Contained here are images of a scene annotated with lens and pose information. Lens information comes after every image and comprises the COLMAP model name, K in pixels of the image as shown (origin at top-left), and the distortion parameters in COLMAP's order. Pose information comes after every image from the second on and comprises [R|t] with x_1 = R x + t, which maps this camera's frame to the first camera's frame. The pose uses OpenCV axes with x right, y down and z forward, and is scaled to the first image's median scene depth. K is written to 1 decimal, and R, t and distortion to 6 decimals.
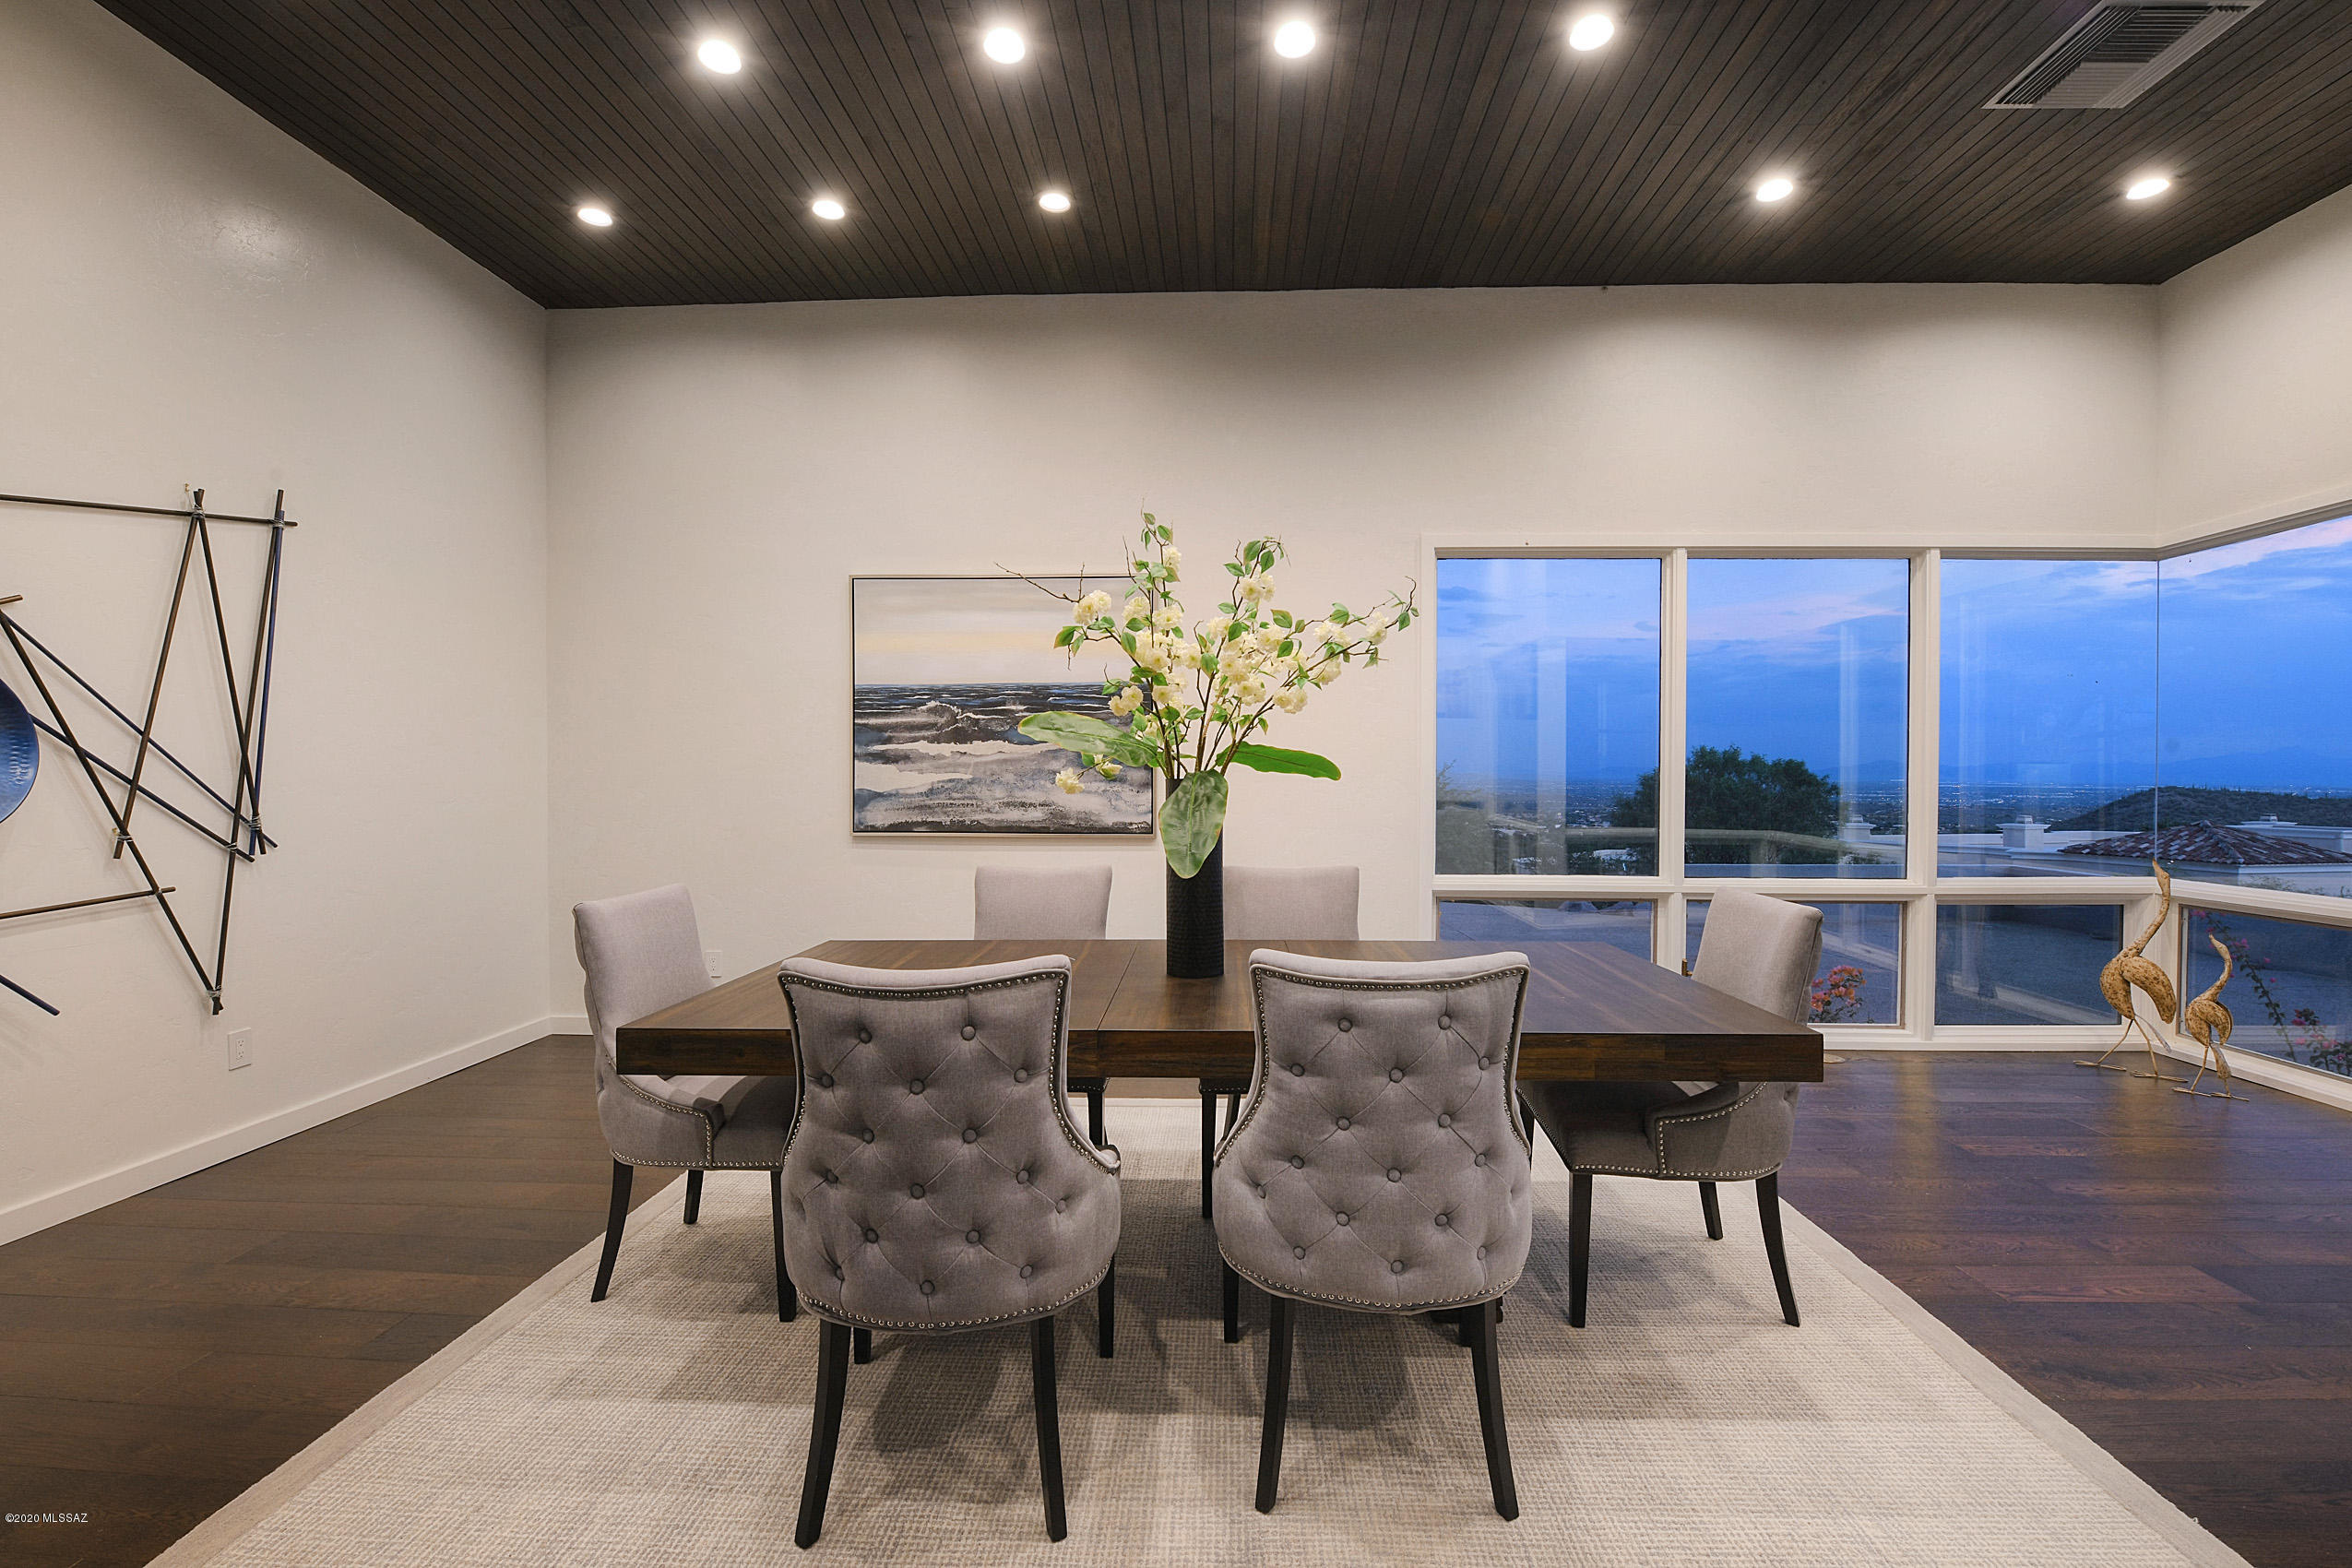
lens RADIAL K [[973.5, 0, 1167.4], [0, 973.5, 765.4], [0, 0, 1]] dist [-0.013133, -0.001430]
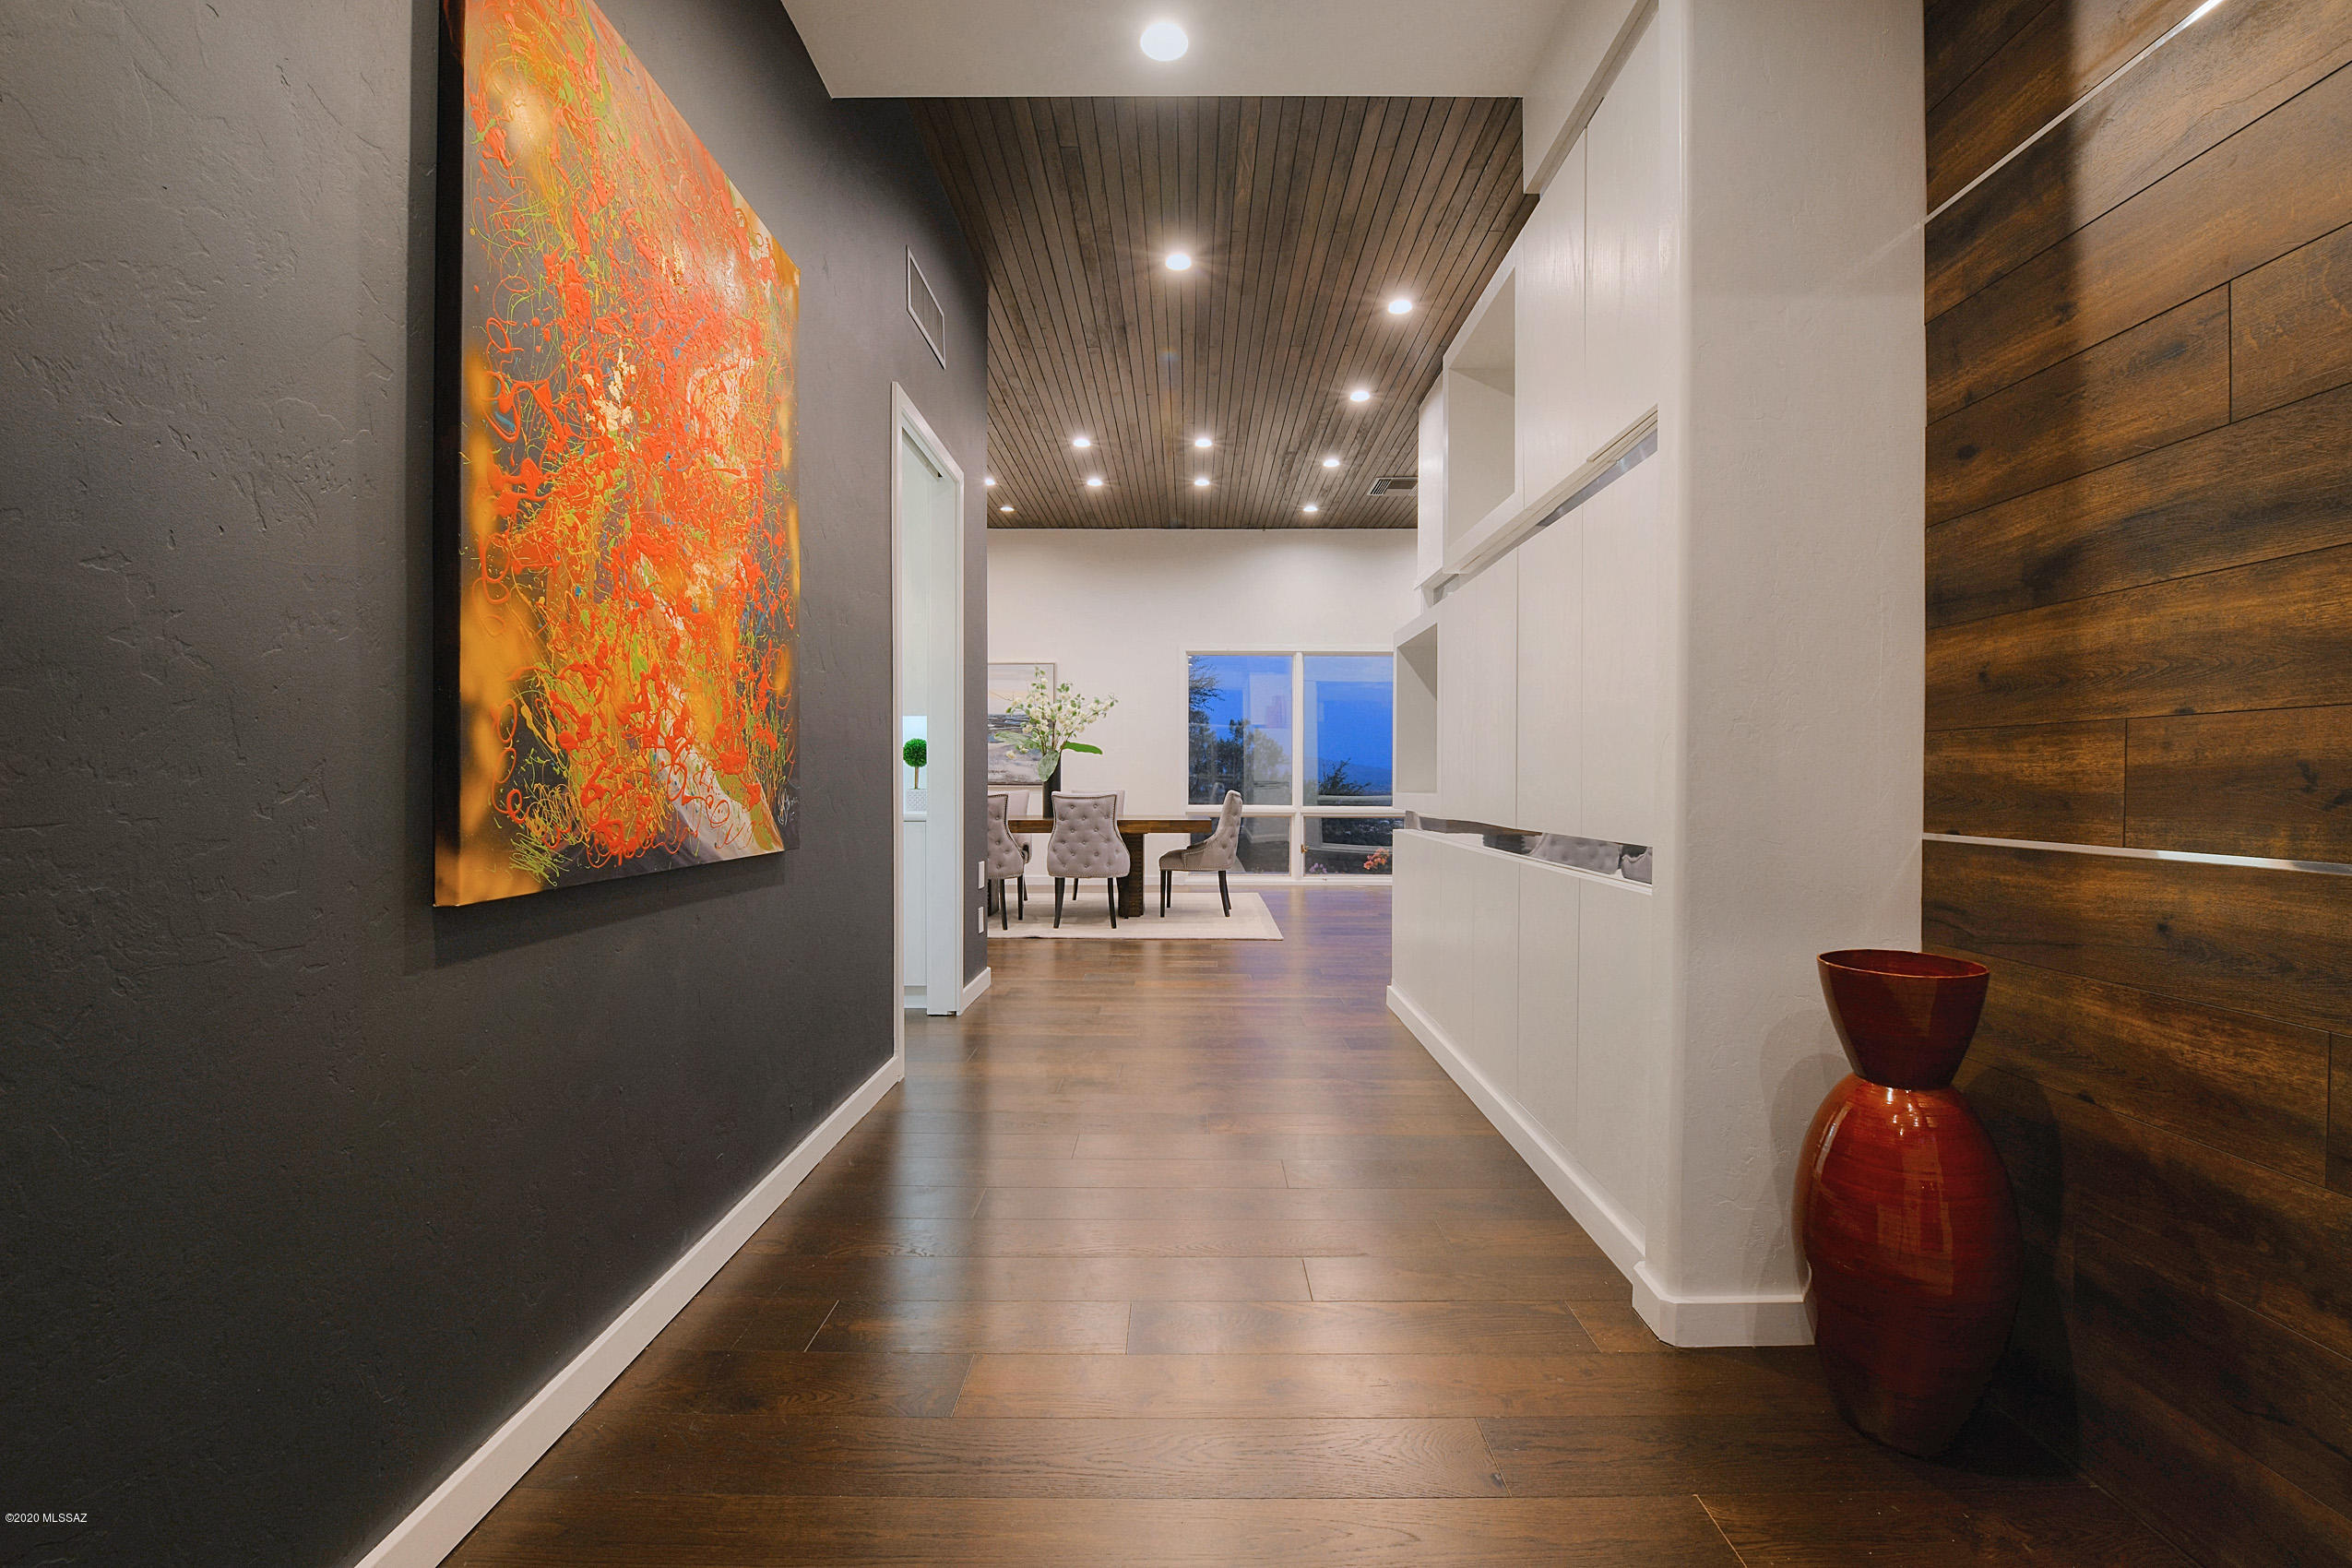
lens RADIAL K [[973.5, 0, 1167.4], [0, 973.5, 765.4], [0, 0, 1]] dist [-0.013133, -0.001430]
pose [[0.999079, 0.001410, 0.042883, 0.272021], [-0.001382, 0.999999, -0.000670, 0.054613], [-0.042884, 0.000610, 0.999080, -2.155343]]
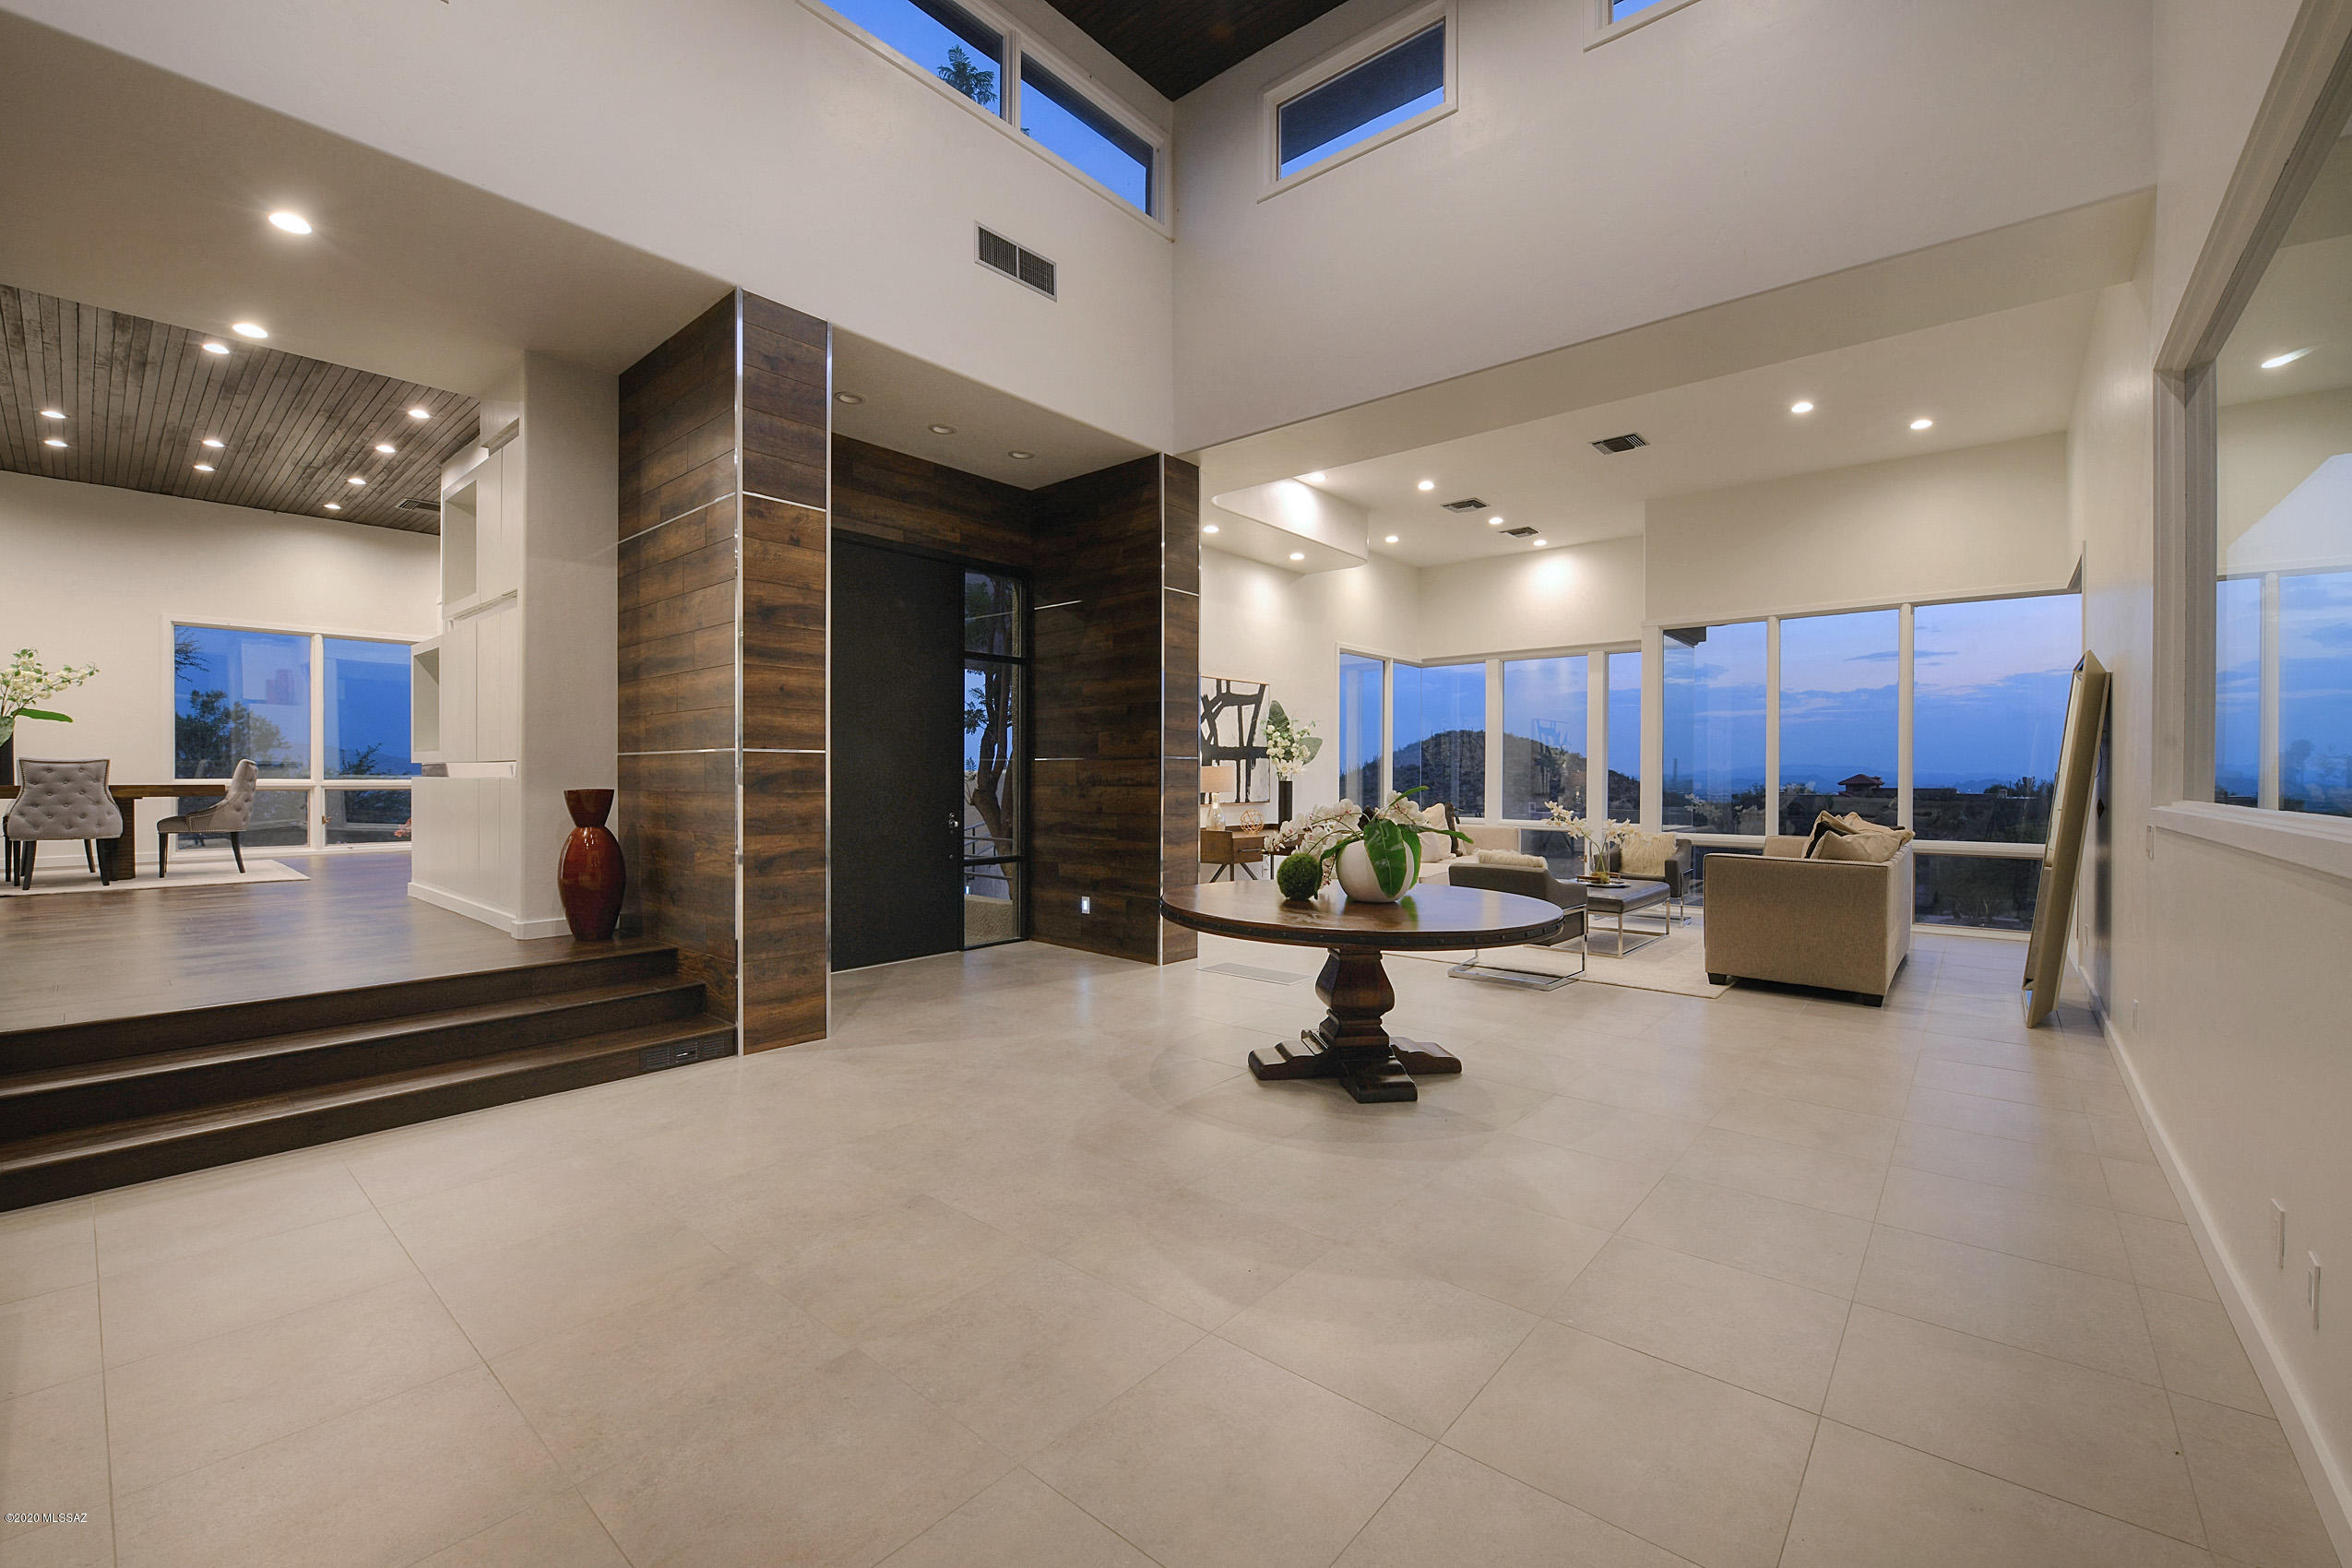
lens RADIAL K [[975.6, 0, 1164.5], [0, 975.6, 787.7], [0, 0, 1]] dist [-0.013170, -0.003047]
pose [[0.614621, -0.011075, 0.788745, -0.077449], [-0.011783, 0.999661, 0.023218, 0.116736], [-0.788735, -0.023564, 0.614282, -3.724736]]
